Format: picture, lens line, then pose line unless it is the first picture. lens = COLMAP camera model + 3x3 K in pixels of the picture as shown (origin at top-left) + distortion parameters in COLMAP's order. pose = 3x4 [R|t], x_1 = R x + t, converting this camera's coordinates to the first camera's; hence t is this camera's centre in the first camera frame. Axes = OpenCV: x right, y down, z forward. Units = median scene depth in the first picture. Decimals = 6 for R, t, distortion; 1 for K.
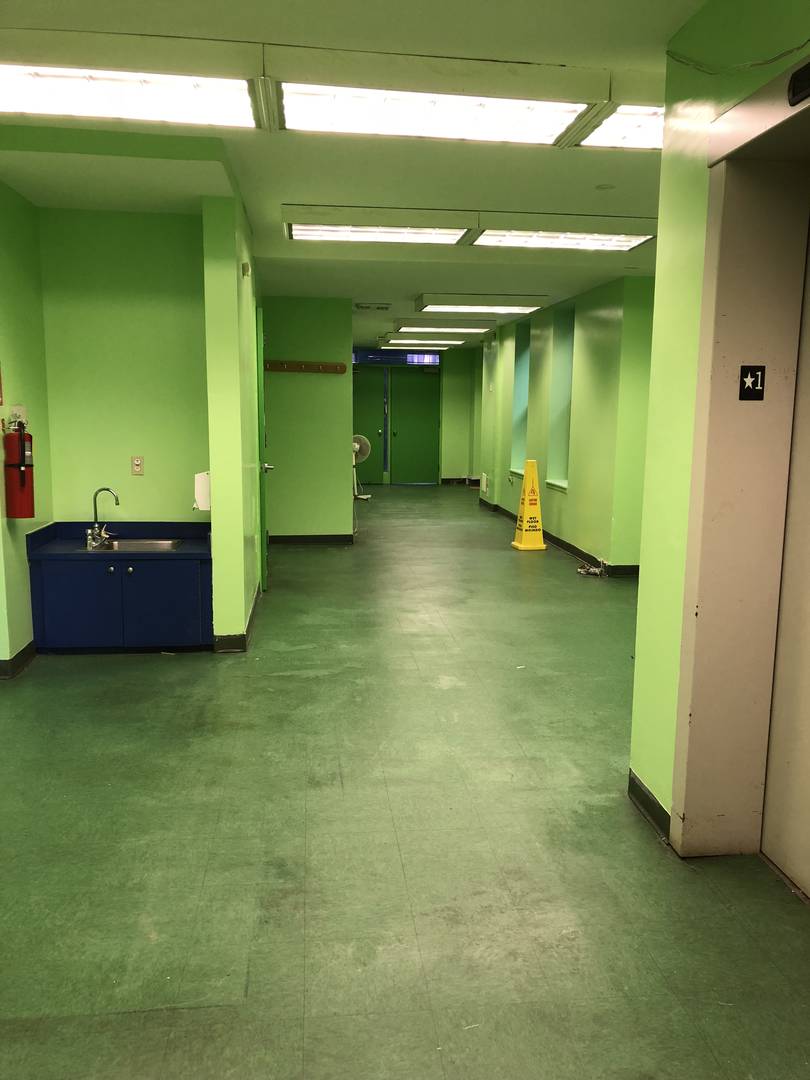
lens RADIAL K [[879.7, 0, 405.0], [0, 879.7, 540.0], [0, 0, 1]] dist [0.200545, -0.278015]
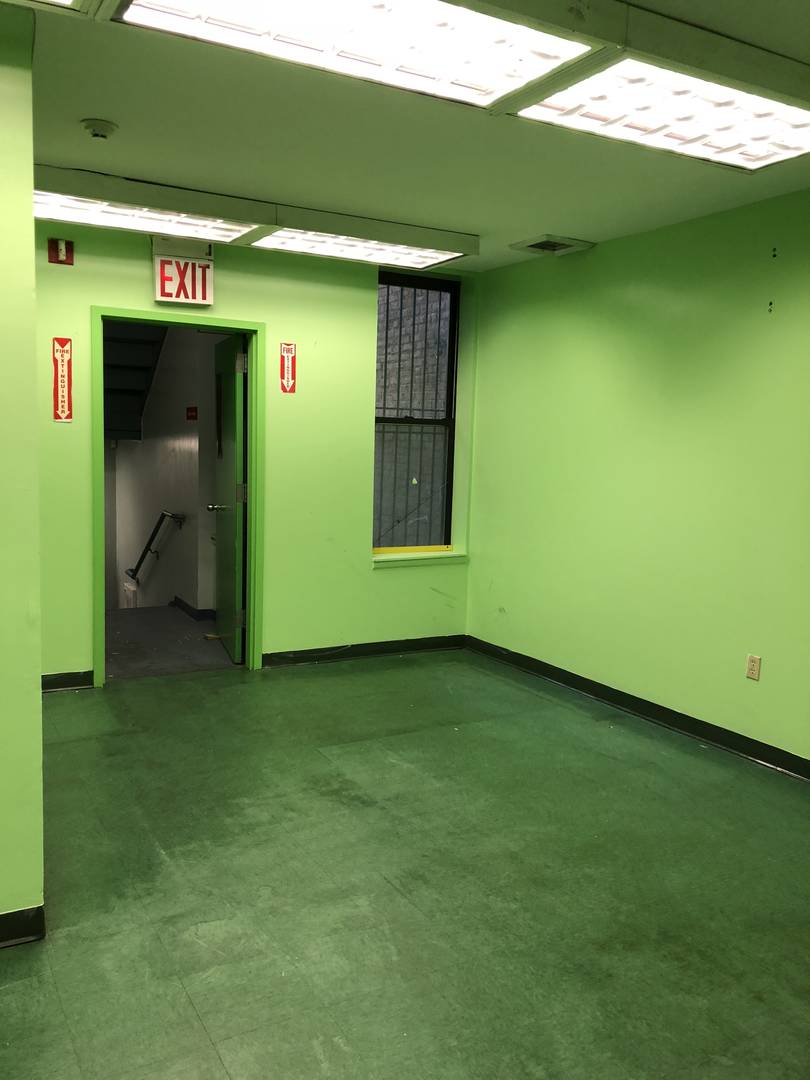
lens RADIAL K [[880.8, 0, 405.0], [0, 880.8, 540.0], [0, 0, 1]] dist [0.015983, 0.004063]
pose [[-0.915327, 0.007422, -0.402642, 0.170919], [-0.100823, 0.963765, 0.246965, -0.175633], [0.389885, 0.266649, -0.881412, 1.088242]]
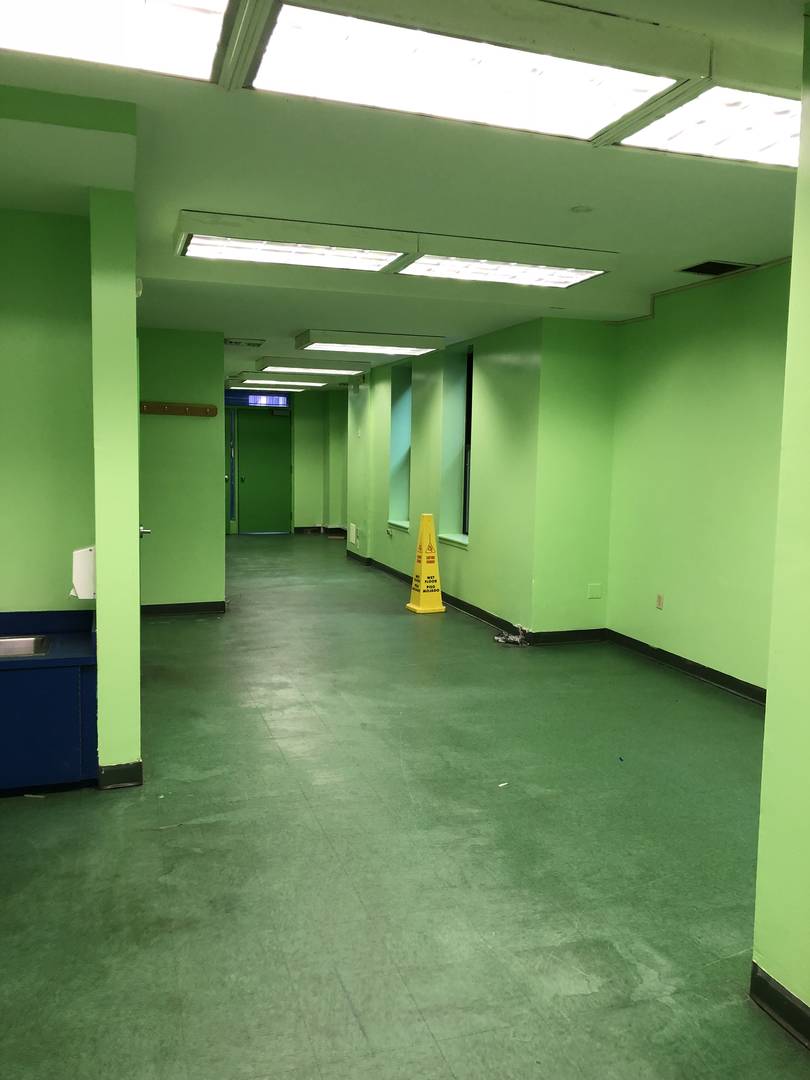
lens RADIAL K [[880.8, 0, 405.0], [0, 880.8, 540.0], [0, 0, 1]] dist [0.015983, 0.004063]
pose [[0.978572, -0.015243, 0.205339, -0.109387], [0.024556, 0.998778, -0.042882, -0.042562], [-0.204434, 0.047006, 0.977751, 0.208638]]
